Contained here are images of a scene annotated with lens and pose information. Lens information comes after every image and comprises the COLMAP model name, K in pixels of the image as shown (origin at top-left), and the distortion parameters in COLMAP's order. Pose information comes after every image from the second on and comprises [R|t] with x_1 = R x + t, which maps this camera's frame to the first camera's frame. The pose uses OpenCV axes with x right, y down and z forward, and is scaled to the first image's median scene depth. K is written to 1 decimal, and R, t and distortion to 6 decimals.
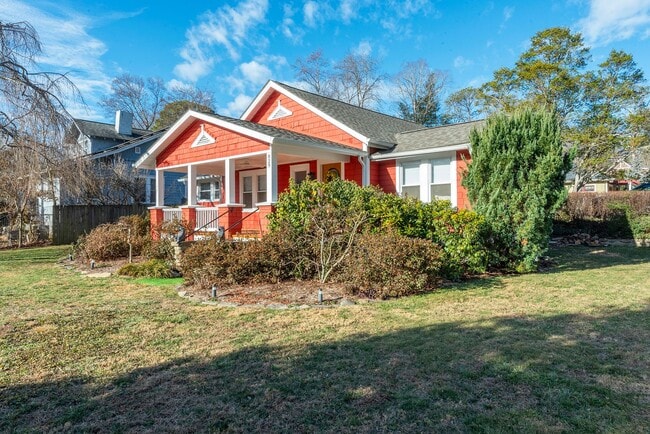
lens RADIAL K [[415.1, 0, 324.6], [0, 415.1, 199.9], [0, 0, 1]] dist [0.021735, -0.013212]
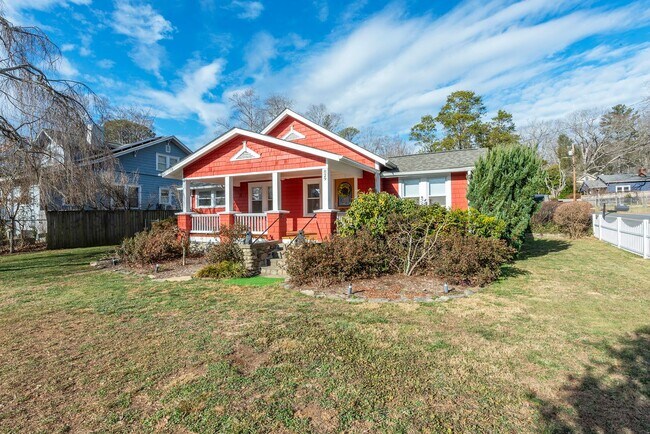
lens RADIAL K [[302.8, 0, 321.0], [0, 302.8, 218.0], [0, 0, 1]] dist [0.007915, -0.004275]
pose [[0.959853, -0.006719, 0.280421, -0.326248], [-0.004899, 0.999159, 0.040710, -0.005373], [-0.280459, -0.040450, 0.959013, 0.133250]]
